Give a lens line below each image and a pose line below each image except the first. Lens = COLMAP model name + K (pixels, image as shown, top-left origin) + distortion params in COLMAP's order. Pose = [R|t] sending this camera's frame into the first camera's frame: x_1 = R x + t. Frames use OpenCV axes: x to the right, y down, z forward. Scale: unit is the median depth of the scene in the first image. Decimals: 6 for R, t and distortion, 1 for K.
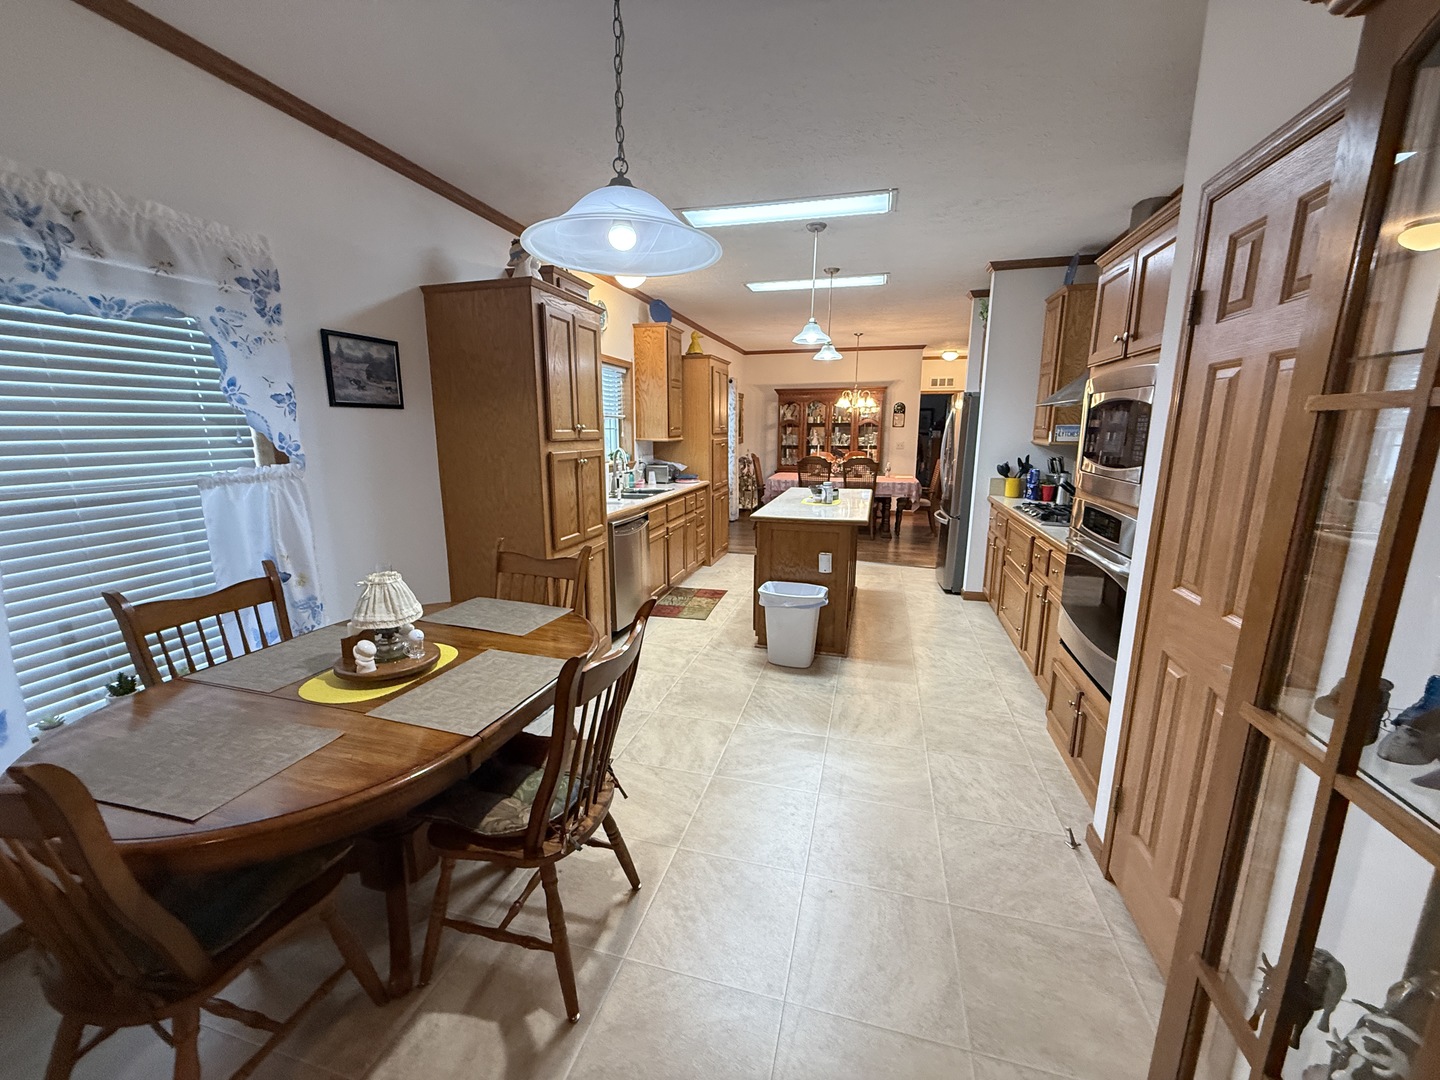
lens RADIAL K [[569.7, 0, 708.2], [0, 569.7, 545.3], [0, 0, 1]] dist [-0.000765, 0.000094]
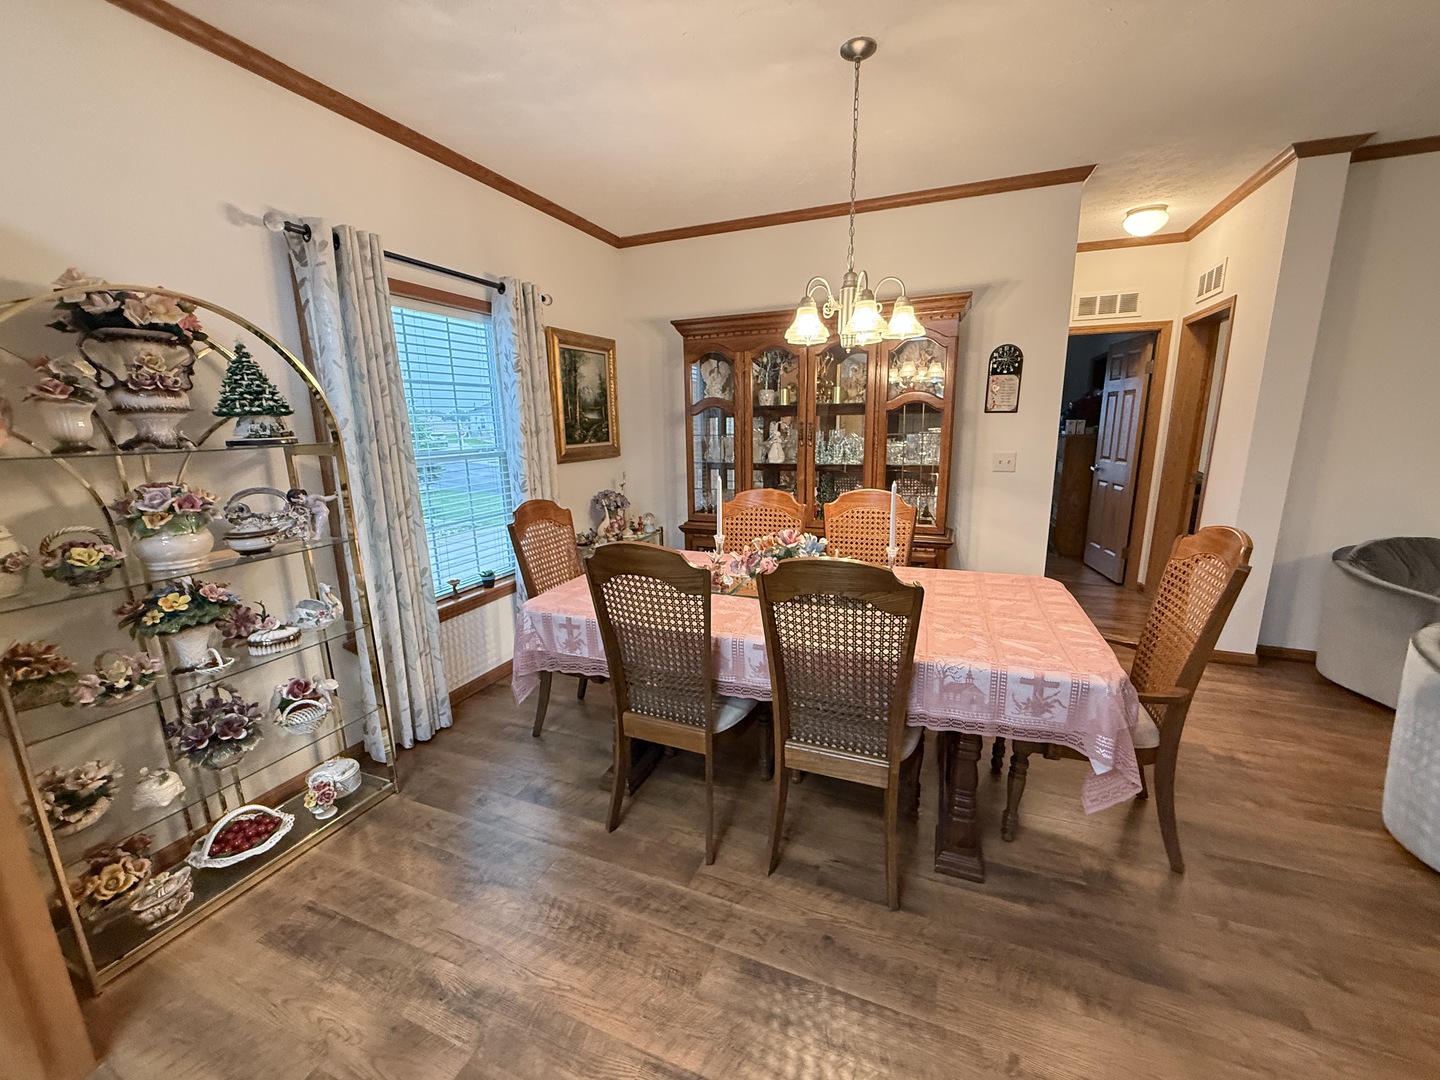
lens RADIAL K [[569.7, 0, 710.5], [0, 569.7, 542.5], [0, 0, 1]] dist [-0.000765, 0.000094]
pose [[0.993346, 0.006882, -0.114962, 0.189145], [-0.006374, 0.999968, 0.004789, -0.123277], [0.114991, -0.004024, 0.993358, 0.608477]]
